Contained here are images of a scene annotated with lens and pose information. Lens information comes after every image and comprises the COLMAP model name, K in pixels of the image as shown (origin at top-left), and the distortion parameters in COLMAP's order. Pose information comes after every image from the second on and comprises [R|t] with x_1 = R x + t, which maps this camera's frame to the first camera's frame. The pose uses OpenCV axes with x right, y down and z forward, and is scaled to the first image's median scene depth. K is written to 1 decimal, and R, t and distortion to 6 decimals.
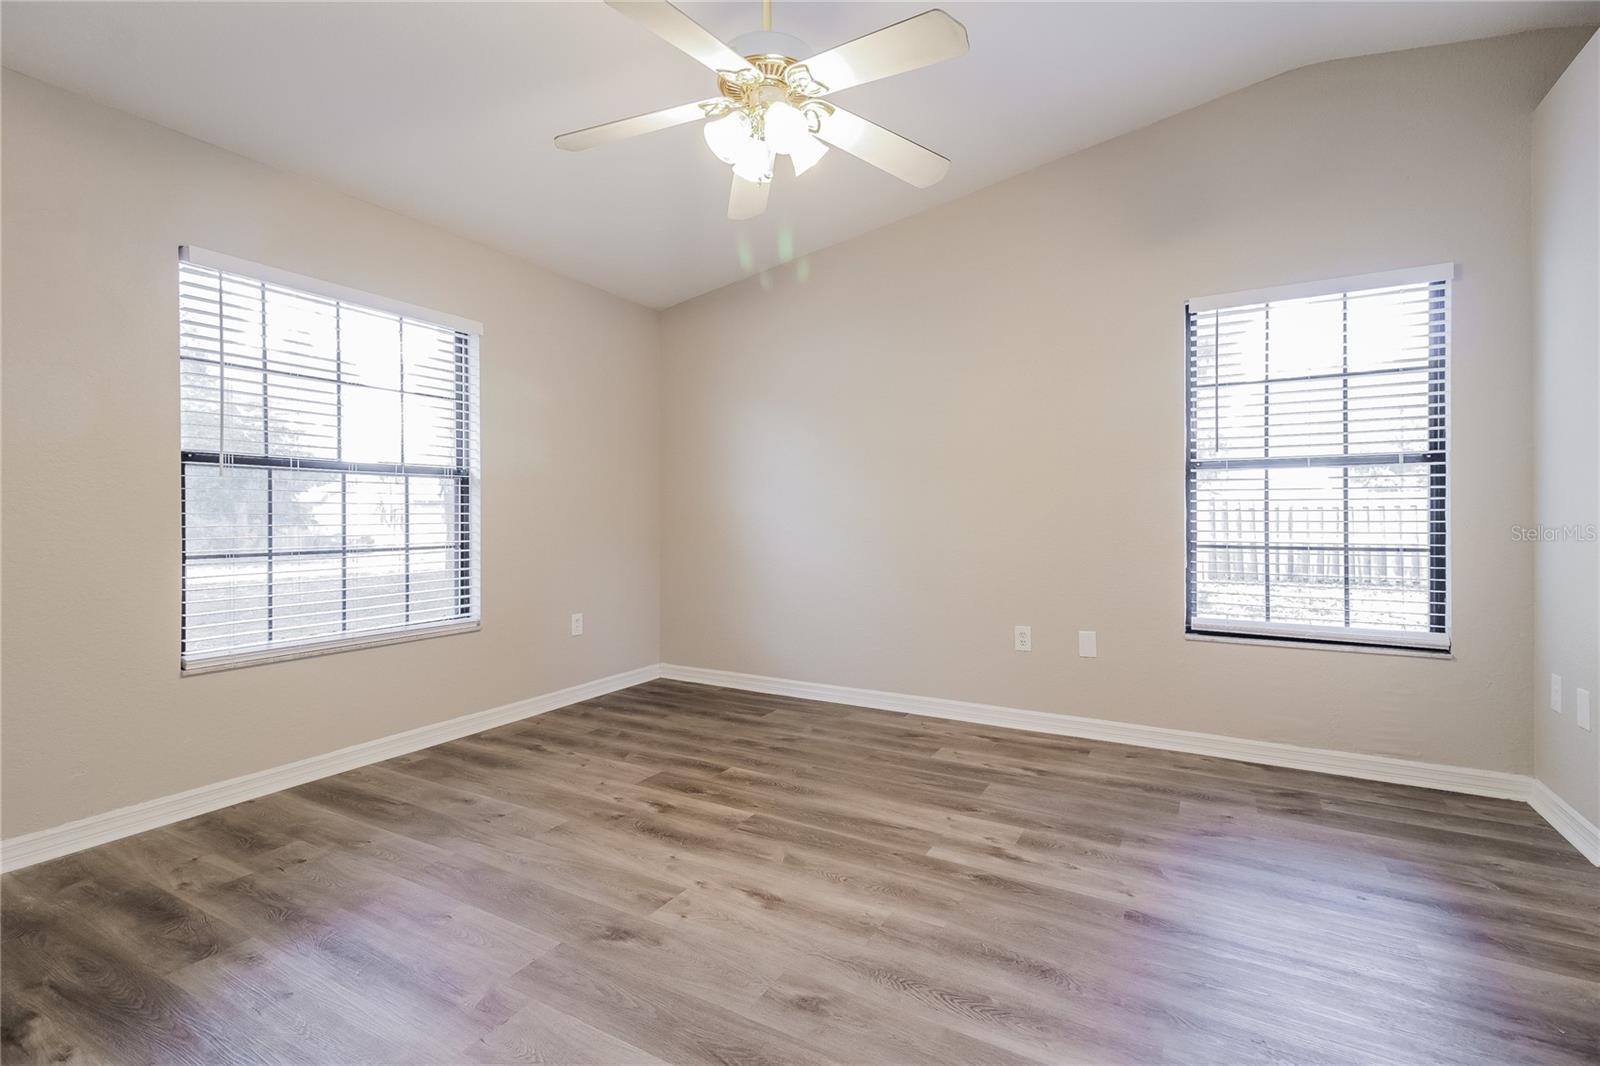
lens RADIAL K [[739.7, 0, 810.1], [0, 739.7, 521.0], [0, 0, 1]] dist [0.029012, -0.000959]
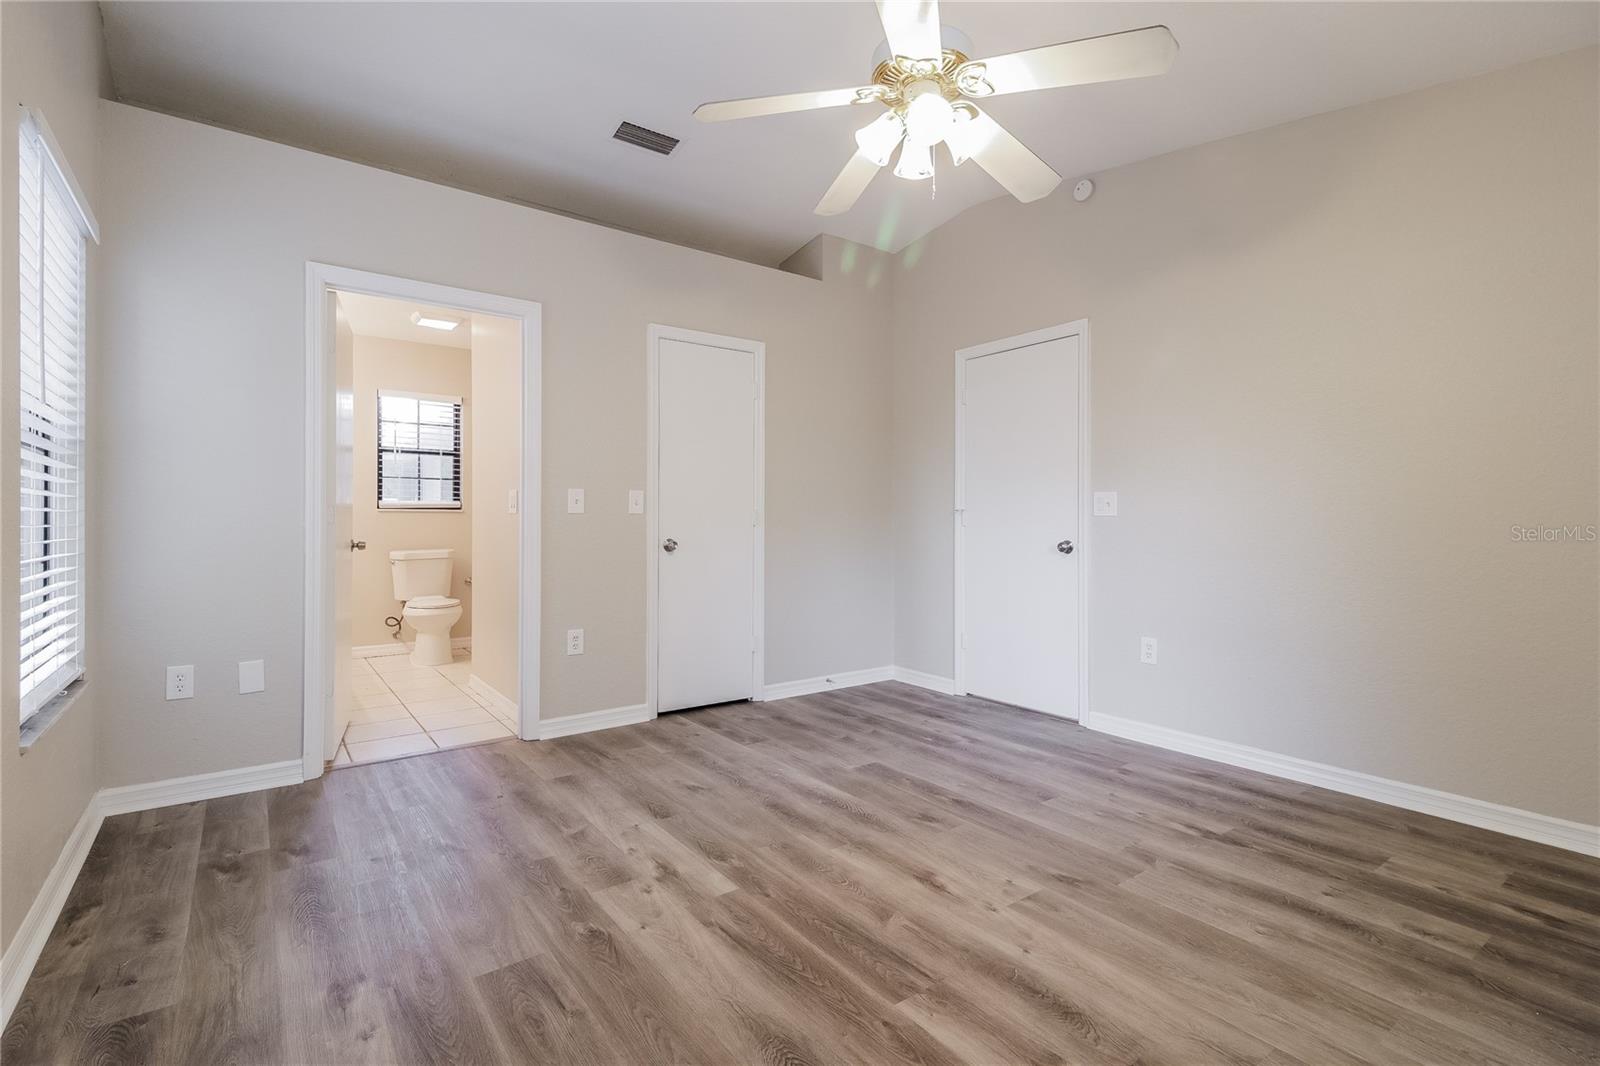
lens RADIAL K [[739.7, 0, 798.5], [0, 739.7, 522.9], [0, 0, 1]] dist [0.029012, -0.000959]
pose [[-0.908048, -0.003285, 0.418854, -0.295279], [-0.000354, 0.999975, 0.007075, -0.006399], [-0.418866, 0.006276, -0.908026, 1.812230]]
